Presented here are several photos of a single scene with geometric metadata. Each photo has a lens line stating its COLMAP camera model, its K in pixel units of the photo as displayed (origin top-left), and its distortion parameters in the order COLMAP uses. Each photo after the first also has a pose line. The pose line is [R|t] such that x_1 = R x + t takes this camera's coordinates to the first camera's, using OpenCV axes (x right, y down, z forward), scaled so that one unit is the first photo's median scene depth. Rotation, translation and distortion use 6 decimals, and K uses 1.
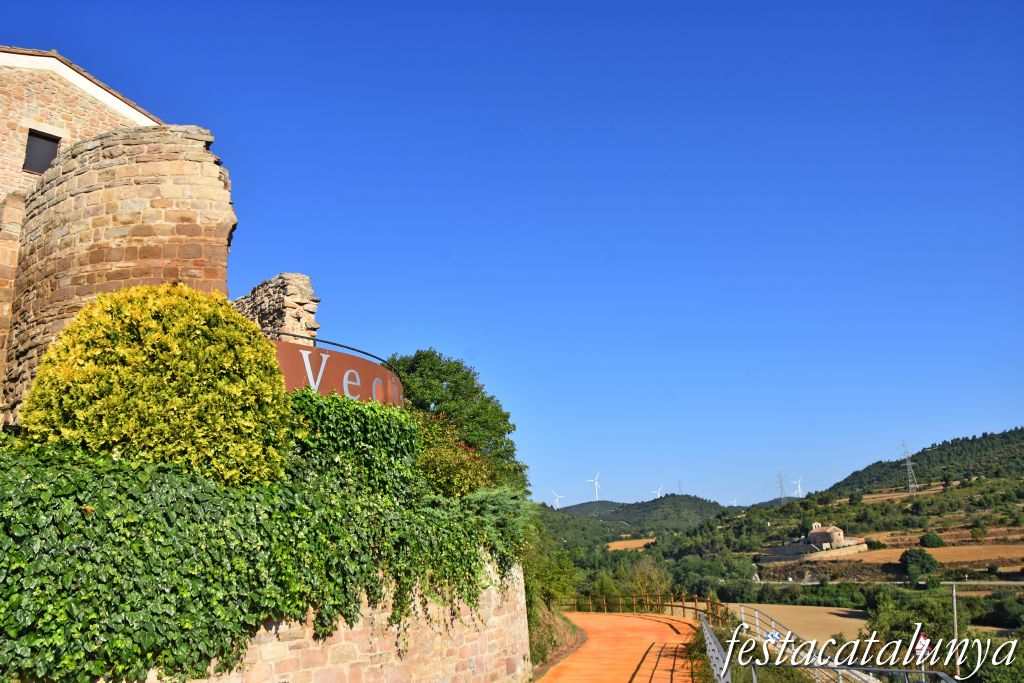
lens RADIAL K [[797.4, 0, 515.5], [0, 797.4, 345.2], [0, 0, 1]] dist [-0.161503, 0.107647]
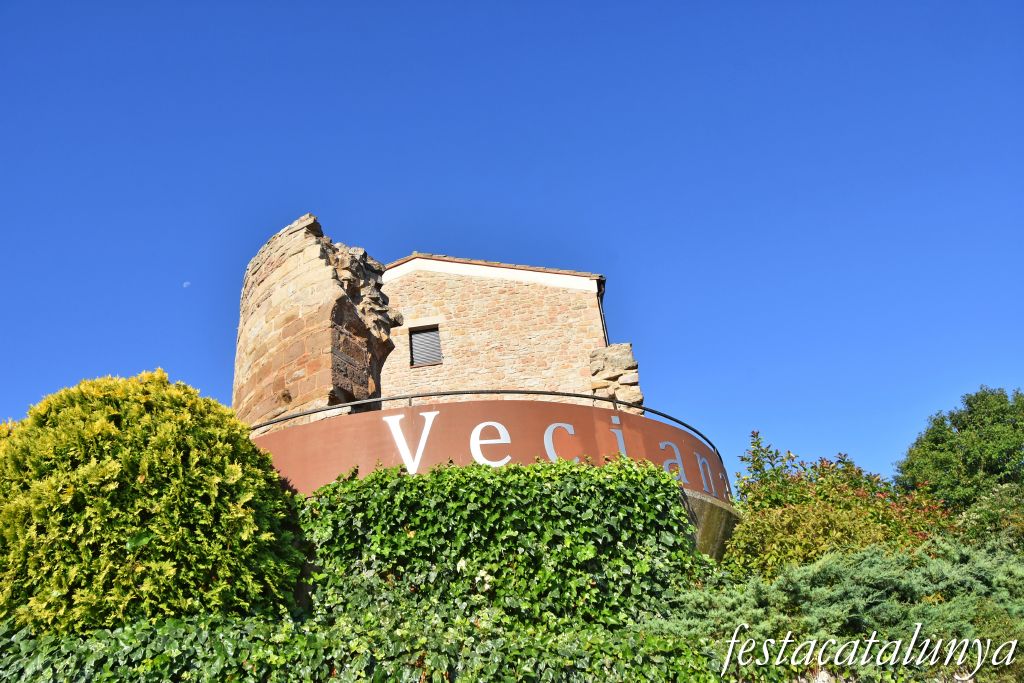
lens RADIAL K [[797.4, 0, 515.5], [0, 797.4, 345.2], [0, 0, 1]] dist [-0.161503, 0.107647]
pose [[0.641343, -0.409843, -0.648620, 0.246979], [0.276348, 0.912031, -0.303037, 0.176066], [0.715759, 0.015106, 0.698184, 0.583995]]
